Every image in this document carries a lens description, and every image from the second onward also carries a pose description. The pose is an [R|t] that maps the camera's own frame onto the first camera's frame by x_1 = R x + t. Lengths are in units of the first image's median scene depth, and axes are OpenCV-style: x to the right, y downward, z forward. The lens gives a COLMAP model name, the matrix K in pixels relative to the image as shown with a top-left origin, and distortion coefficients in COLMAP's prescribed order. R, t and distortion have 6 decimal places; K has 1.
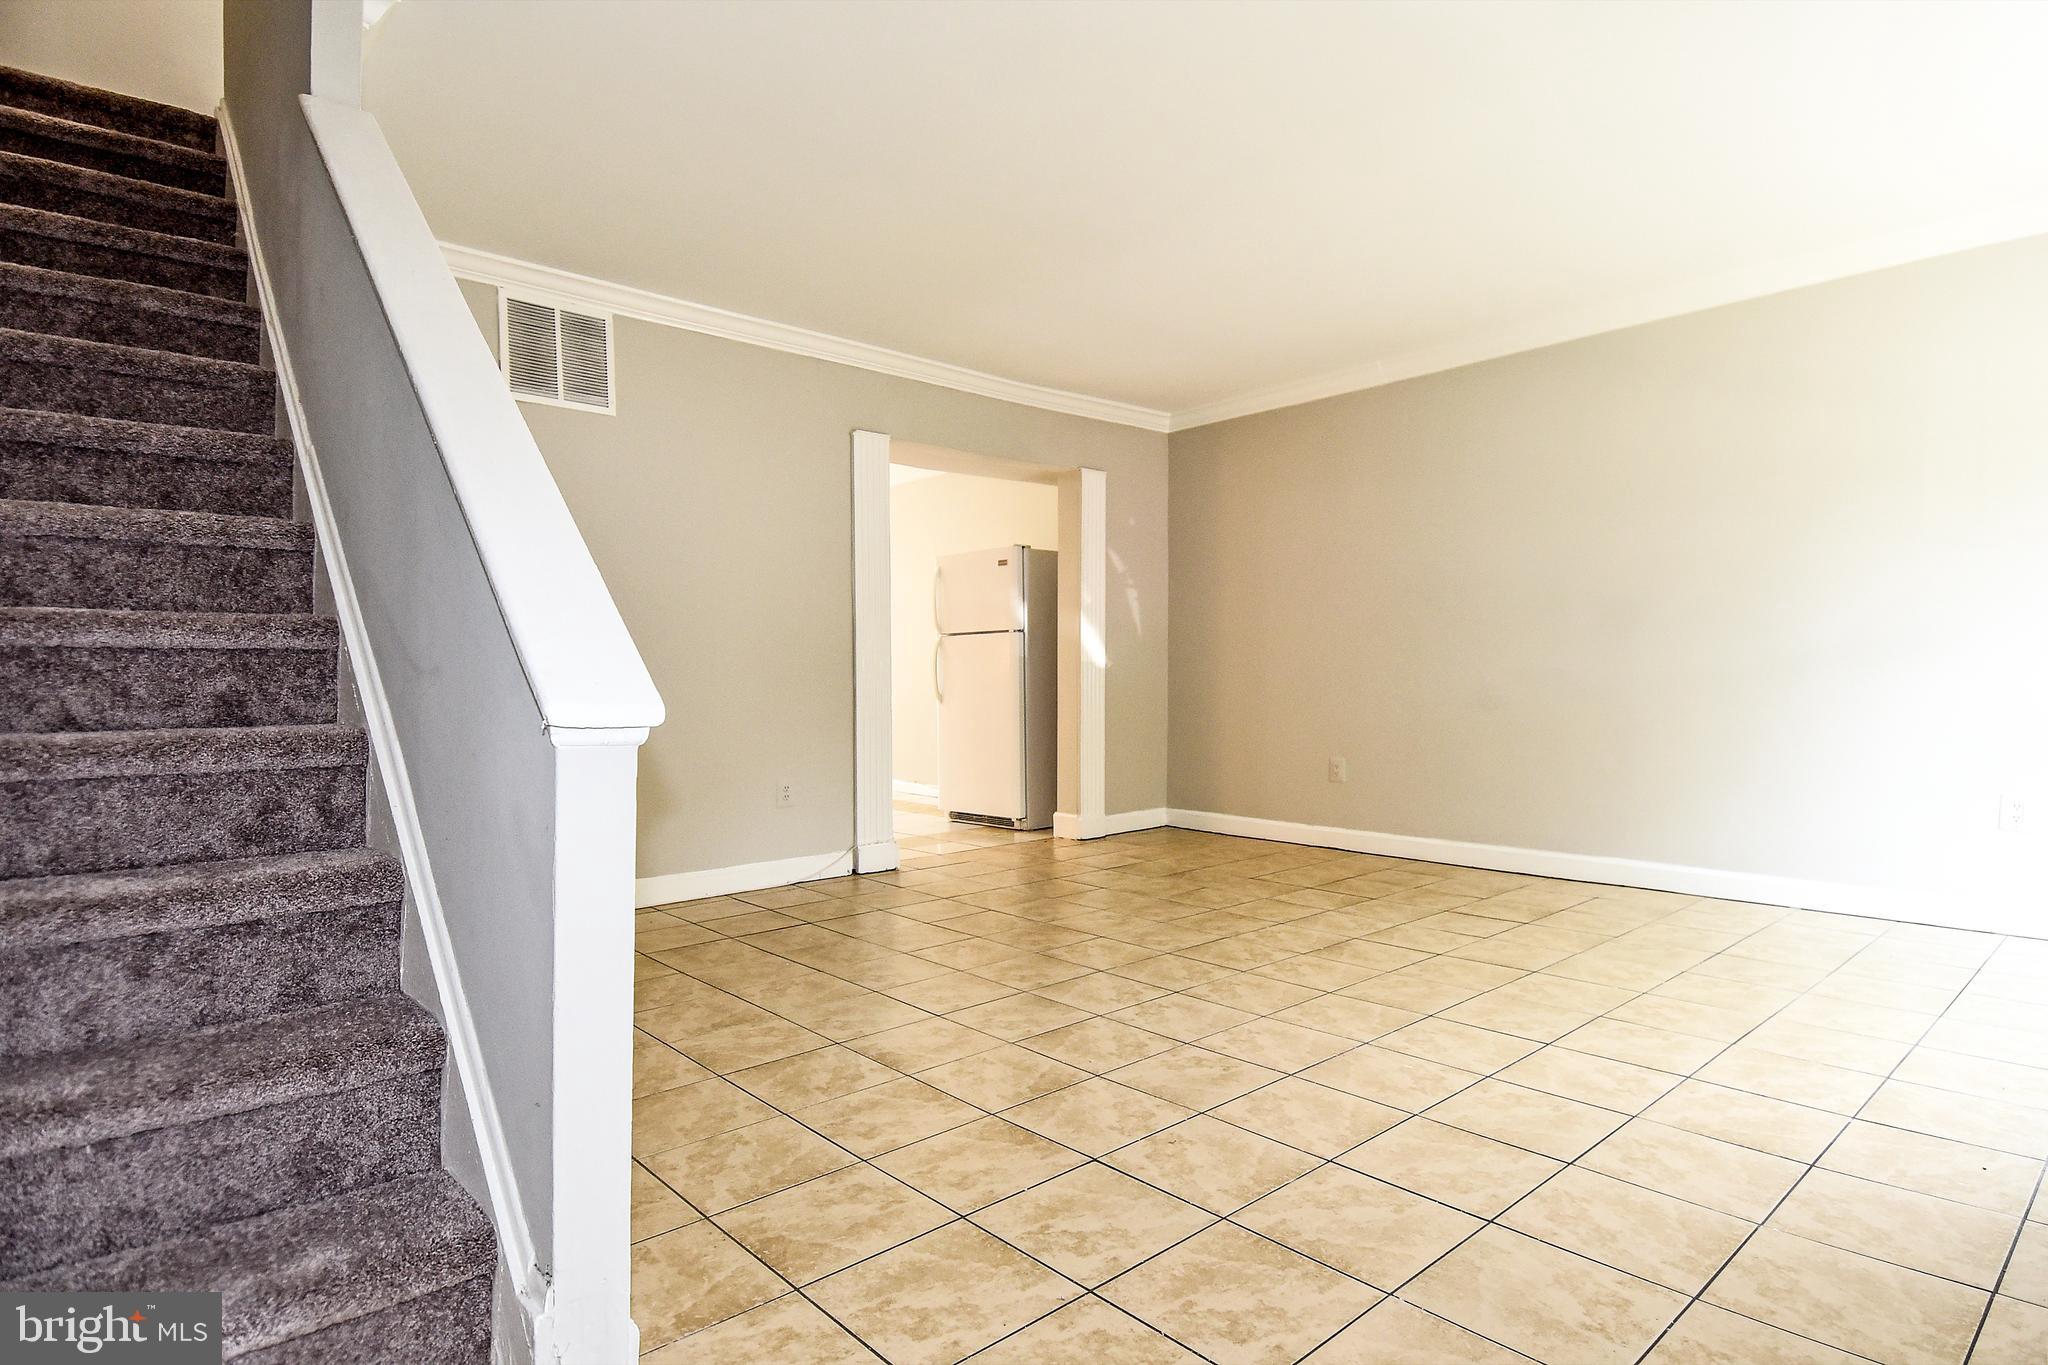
lens RADIAL K [[1106.2, 0, 1068.5], [0, 1106.2, 676.5], [0, 0, 1]] dist [0.056069, -0.058384]
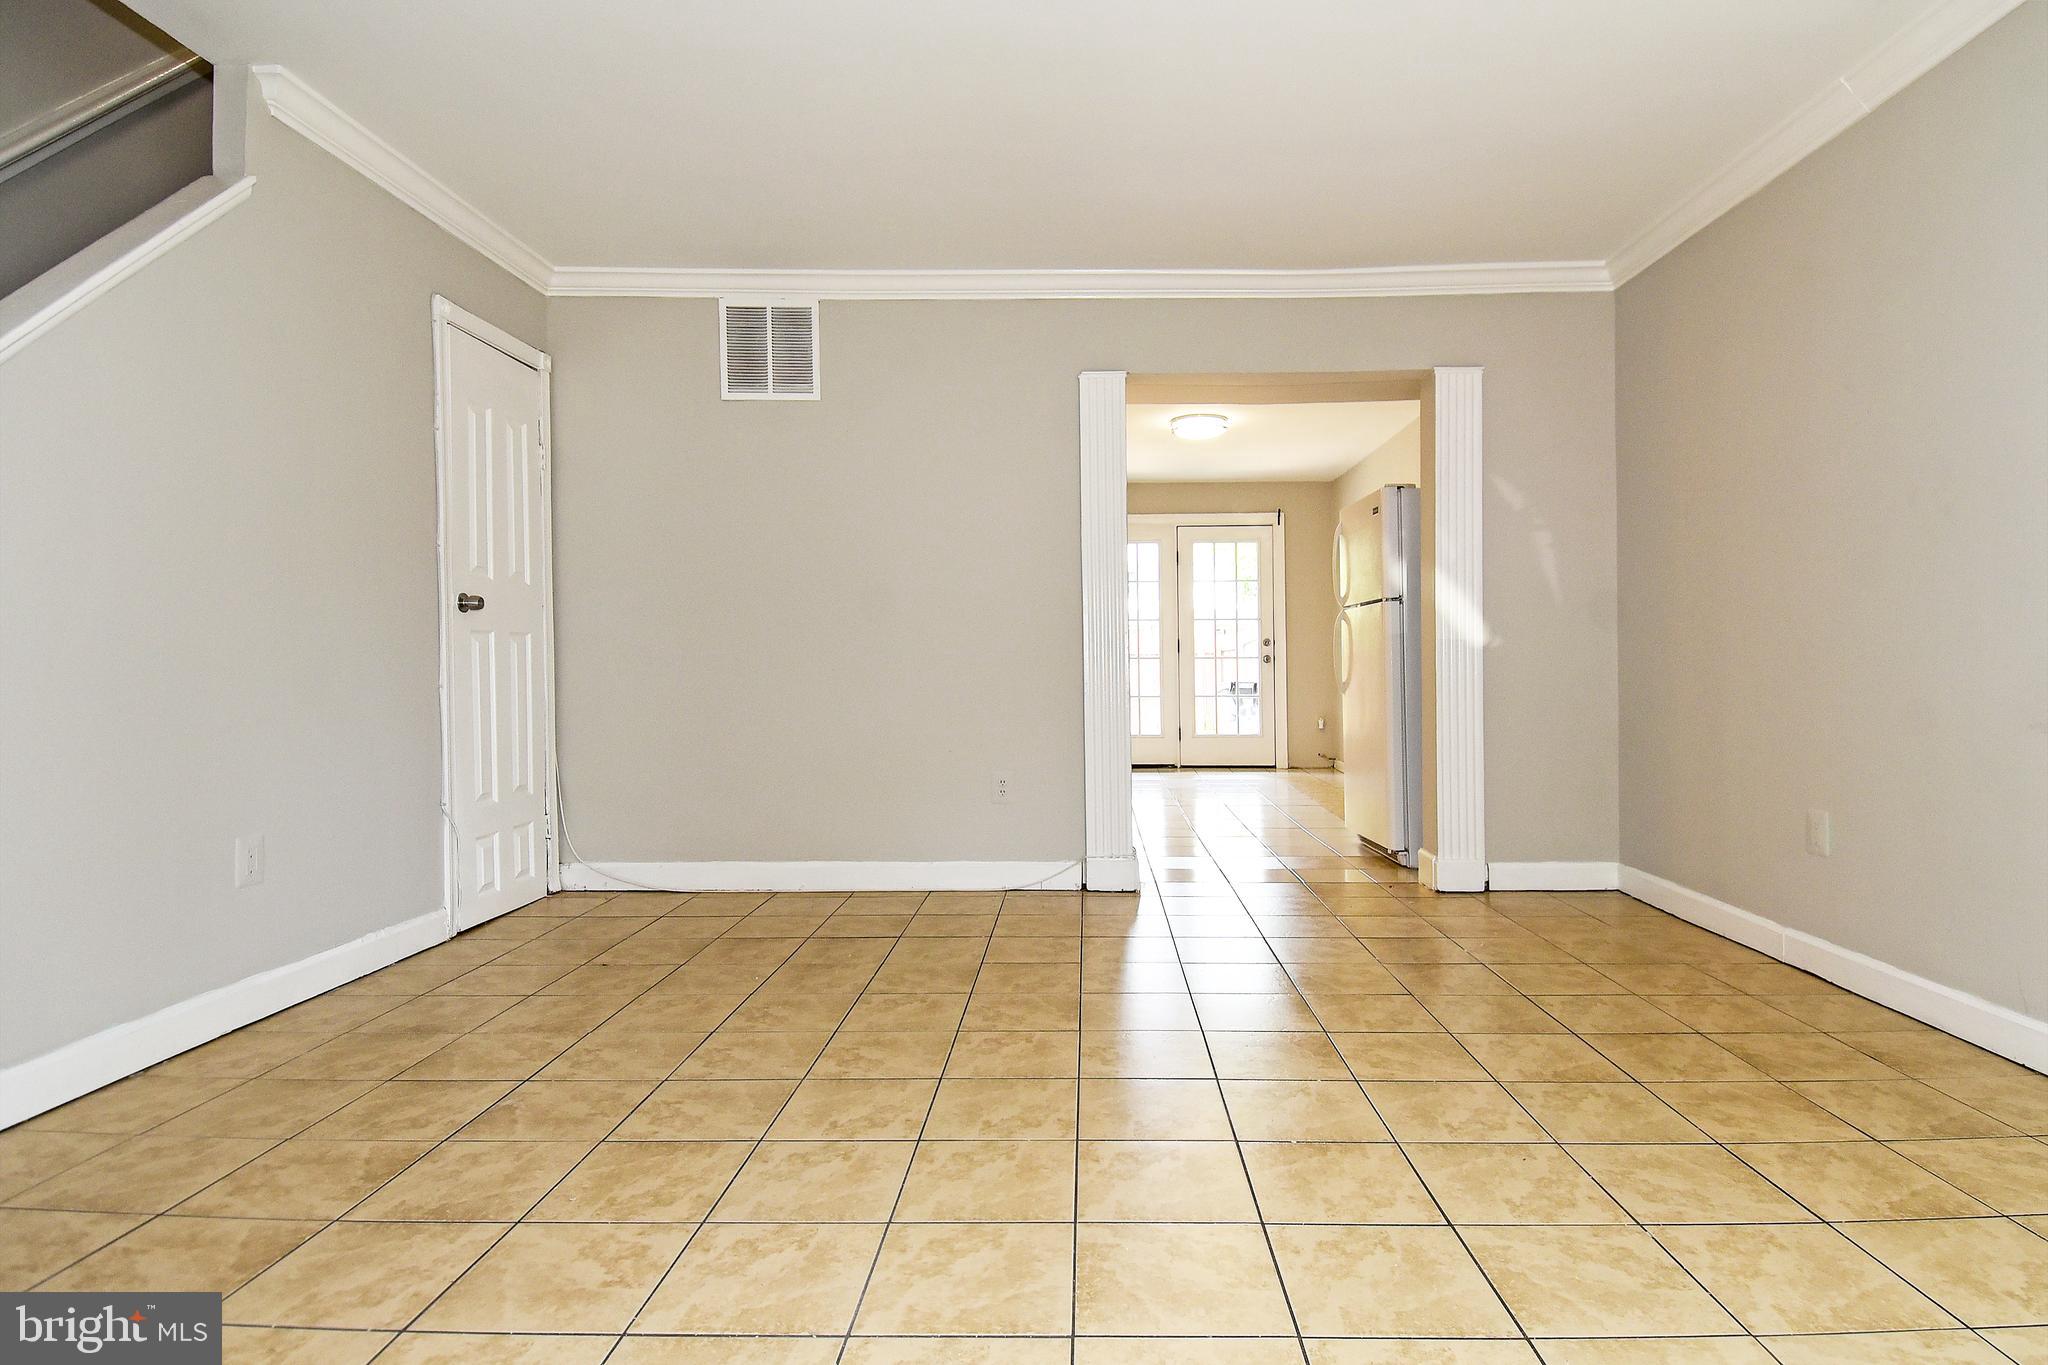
lens RADIAL K [[1107.4, 0, 1063.8], [0, 1107.4, 675.4], [0, 0, 1]] dist [0.028670, -0.040486]
pose [[0.719601, 0.013504, -0.694257, 0.393284], [-0.003179, 0.999864, 0.016153, -0.002249], [0.694381, -0.009416, 0.719546, 0.375842]]
